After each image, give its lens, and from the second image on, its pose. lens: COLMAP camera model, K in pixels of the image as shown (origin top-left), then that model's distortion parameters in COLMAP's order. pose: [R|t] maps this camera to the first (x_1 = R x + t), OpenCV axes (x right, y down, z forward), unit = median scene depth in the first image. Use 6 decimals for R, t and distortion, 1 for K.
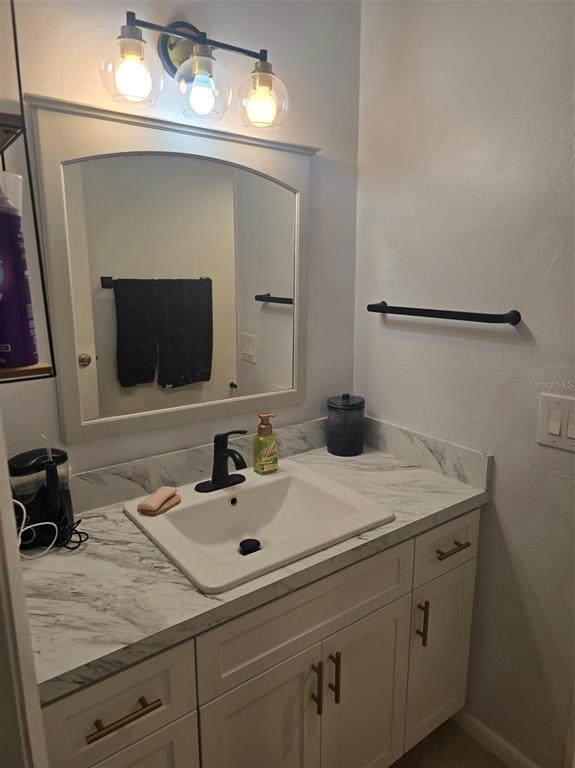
lens RADIAL K [[514.2, 0, 287.5], [0, 514.2, 384.0], [0, 0, 1]] dist [0.077116, -0.072444]
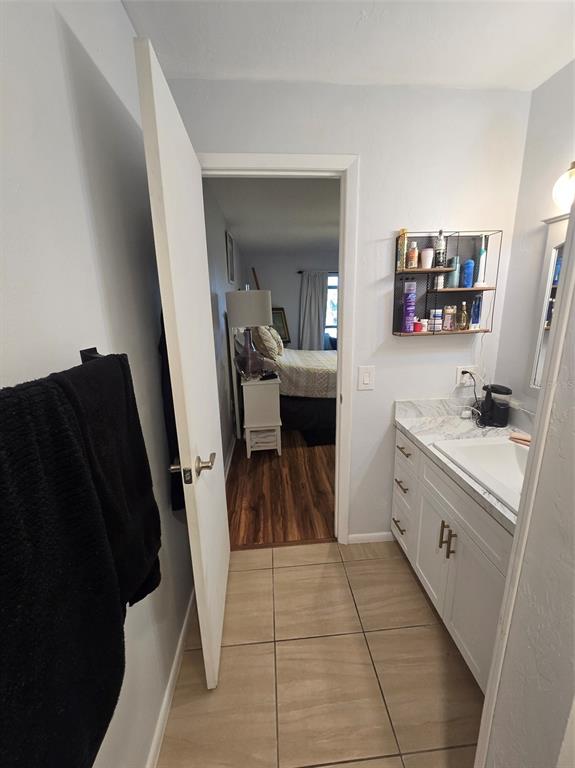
lens RADIAL K [[315.6, 0, 290.3], [0, 315.6, 383.3], [0, 0, 1]] dist [0.002899, 0.000691]
pose [[-0.530629, 0.219224, -0.818763, 0.982020], [-0.155697, 0.924327, 0.348394, -0.189173], [0.833181, 0.312347, -0.456342, 0.767334]]
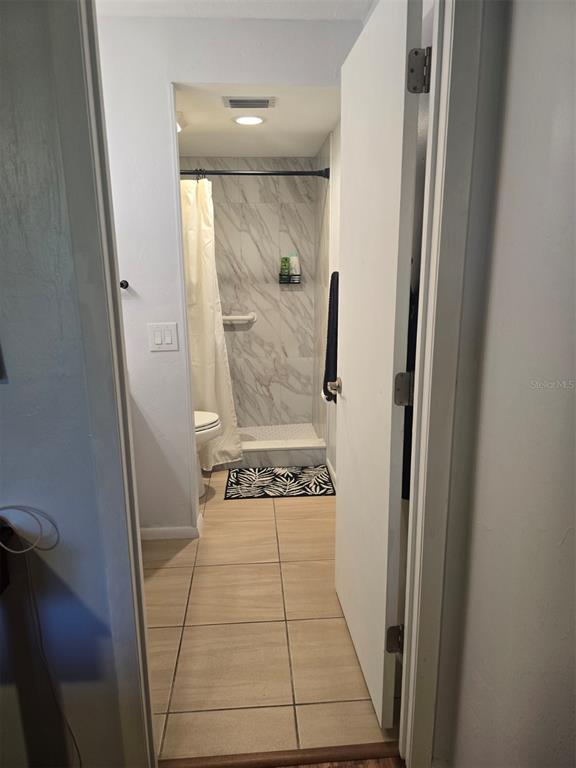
lens RADIAL K [[521.2, 0, 290.9], [0, 521.2, 388.5], [0, 0, 1]] dist [0.042226, -0.036224]
pose [[0.527936, -0.203472, 0.824550, -0.800329], [0.184589, 0.975158, 0.122450, 0.103654], [-0.828982, 0.087557, 0.552379, -0.425196]]
